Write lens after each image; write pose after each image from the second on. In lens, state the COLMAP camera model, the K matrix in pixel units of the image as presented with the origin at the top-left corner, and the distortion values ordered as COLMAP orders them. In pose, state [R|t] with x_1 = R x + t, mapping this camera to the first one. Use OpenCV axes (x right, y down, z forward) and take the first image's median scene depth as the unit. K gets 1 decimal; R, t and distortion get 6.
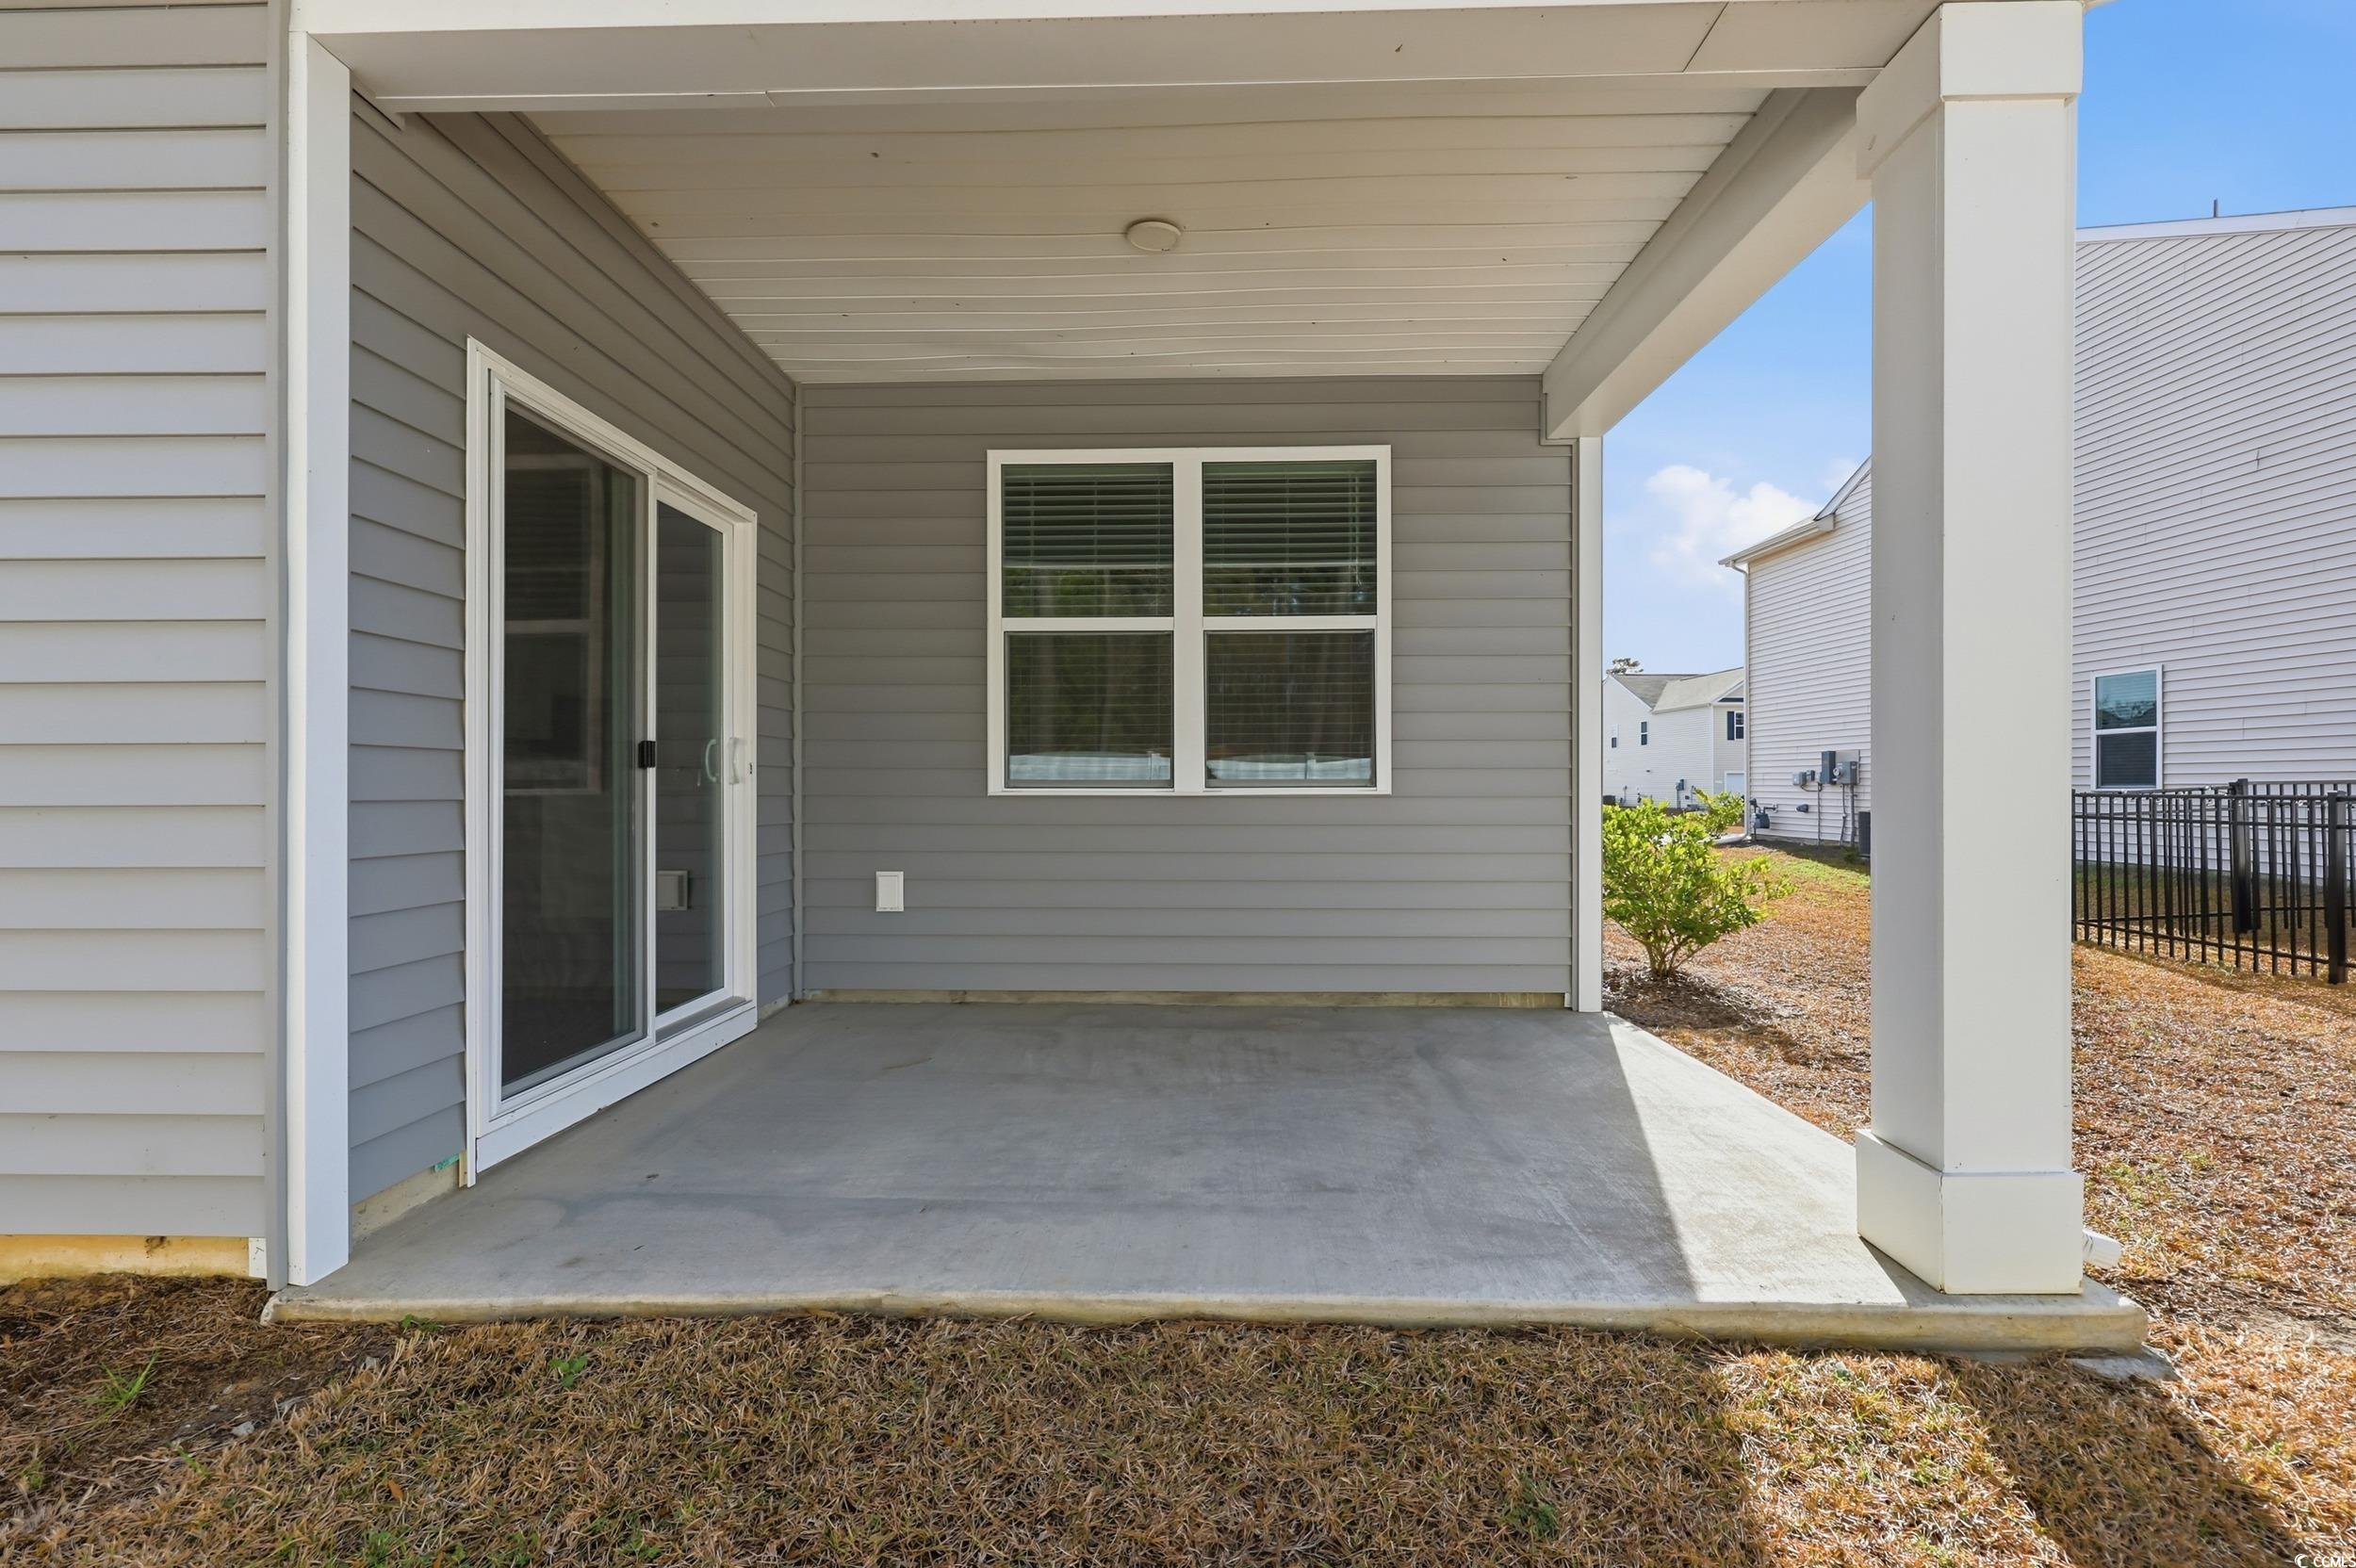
lens RADIAL K [[959.3, 0, 1182.8], [0, 959.3, 781.1], [0, 0, 1]] dist [0.000413, 0.000109]
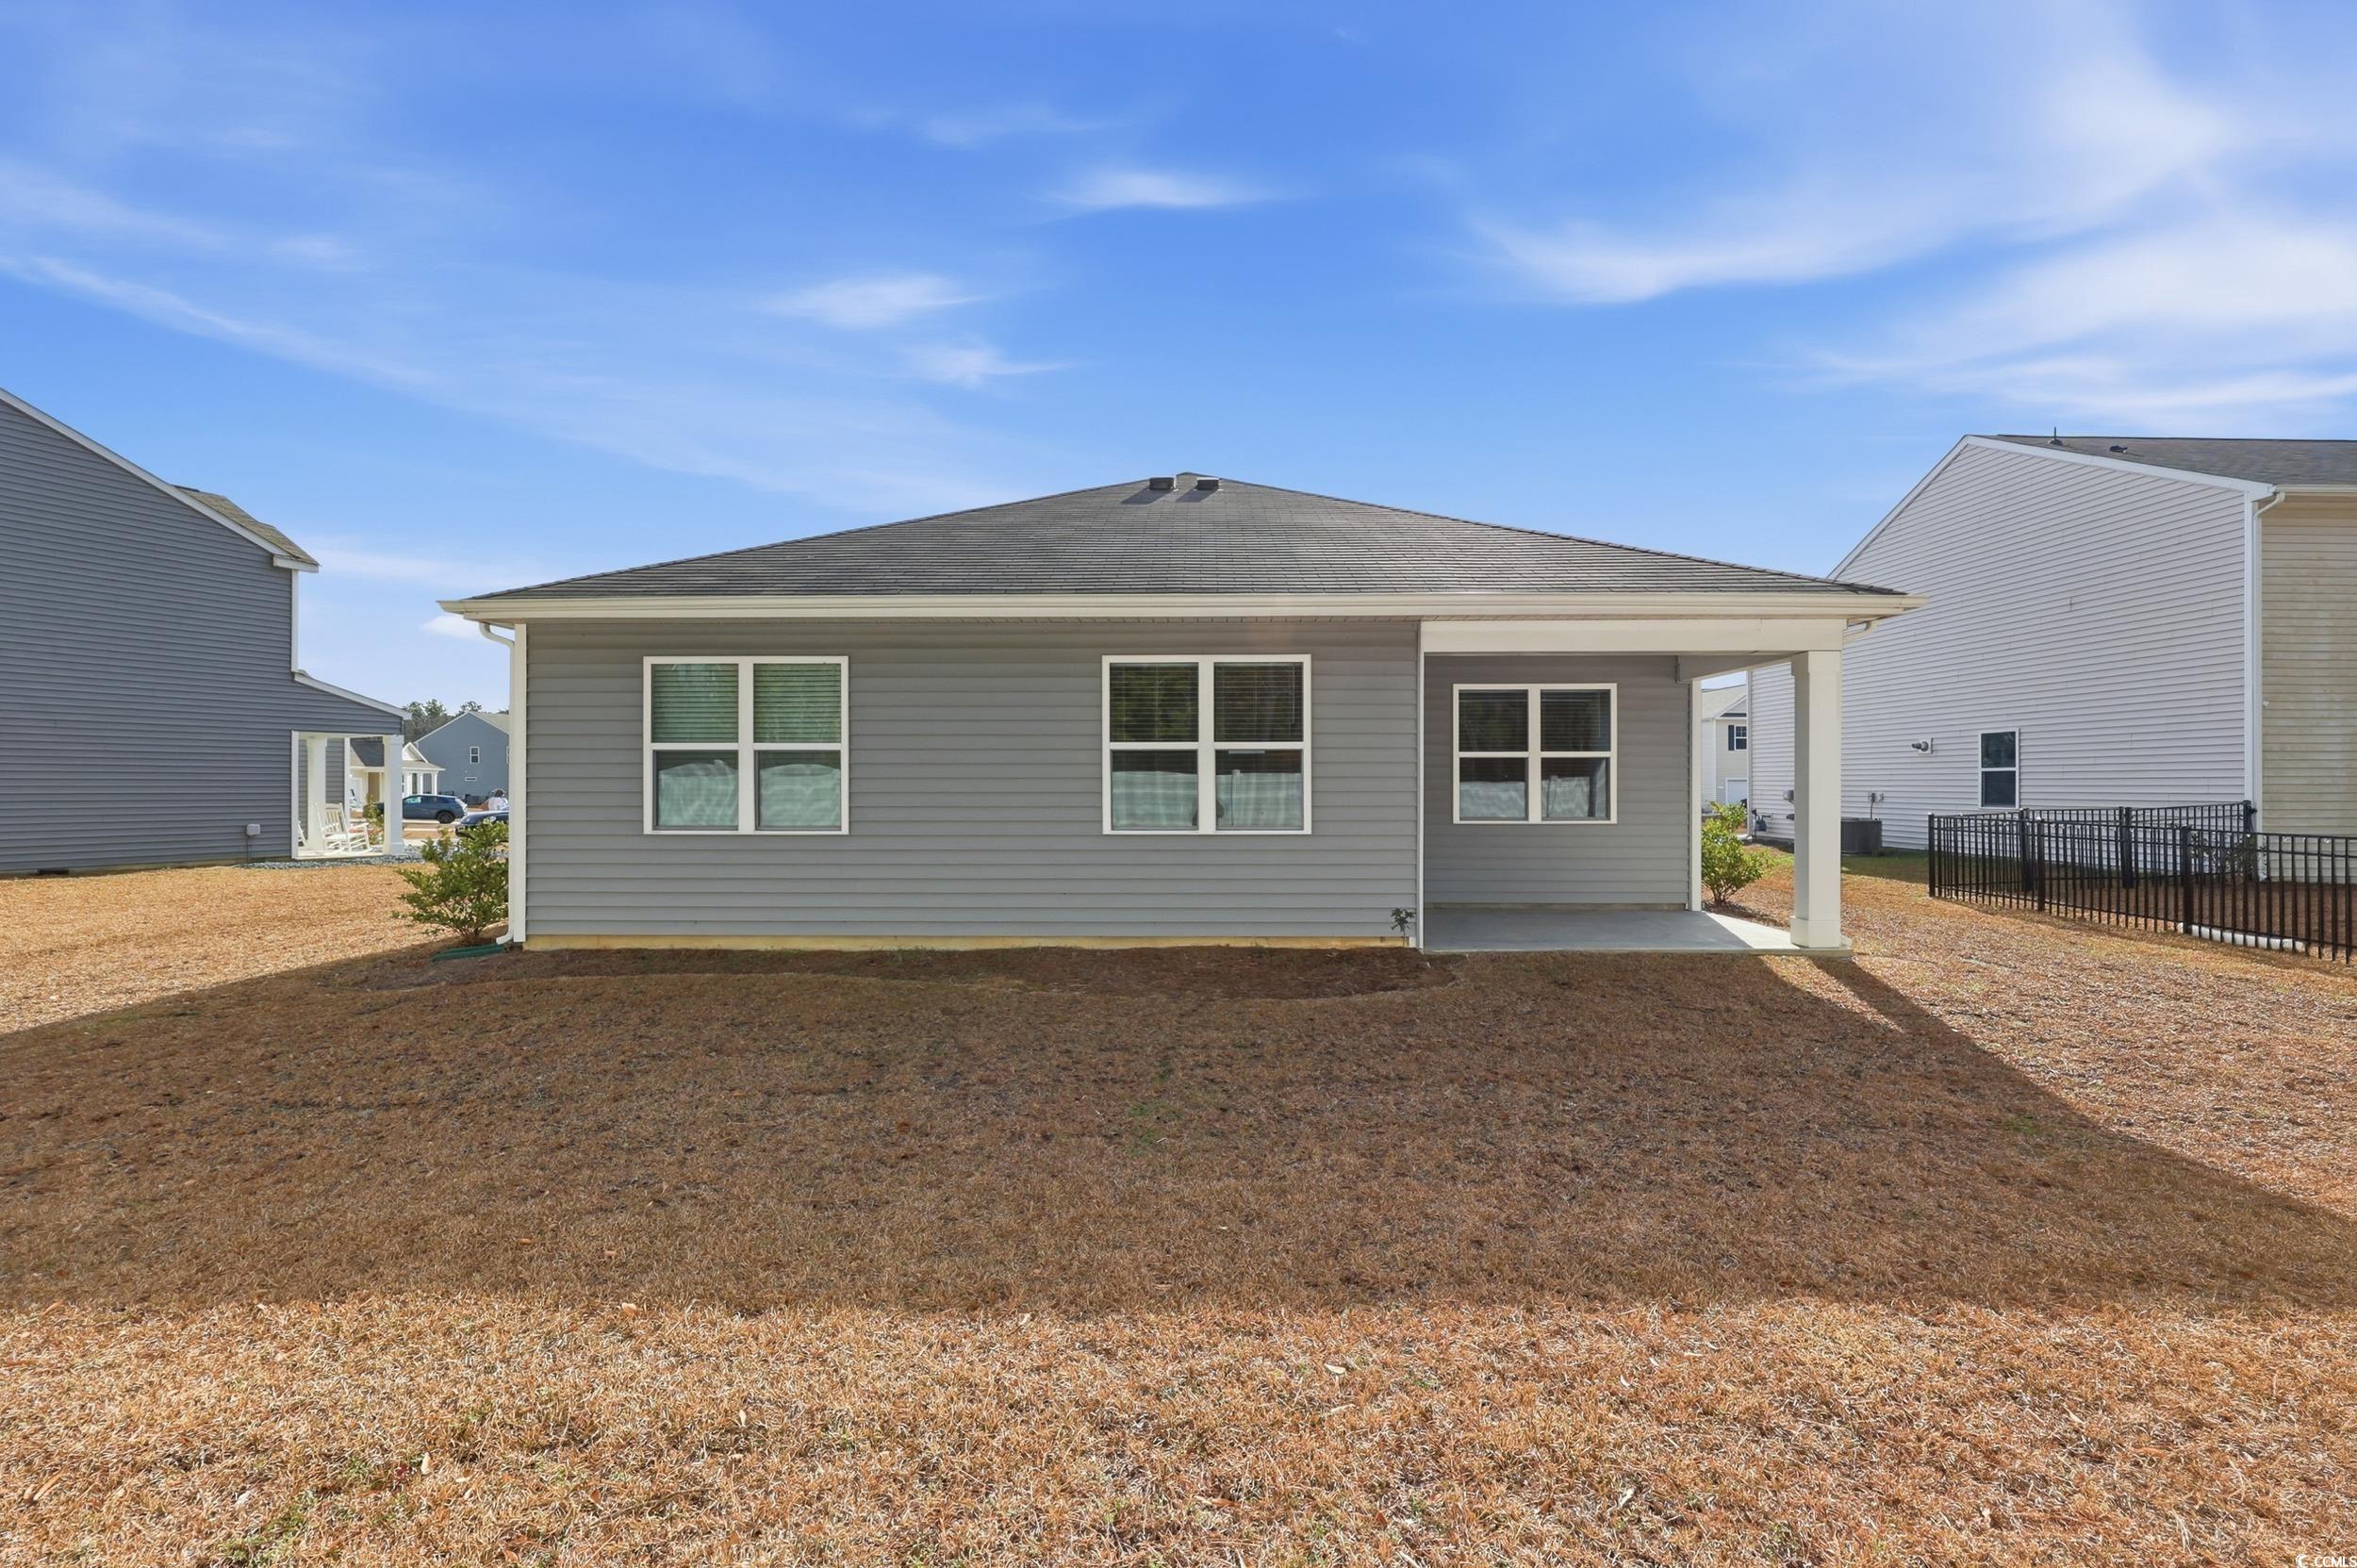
lens RADIAL K [[959.8, 0, 1183.3], [0, 959.8, 781.1], [0, 0, 1]] dist [0.000413, 0.000109]
pose [[0.999988, 0.002483, 0.004120, -0.759225], [-0.002497, 0.999991, 0.003476, -0.084432], [-0.004112, -0.003486, 0.999985, -1.230898]]
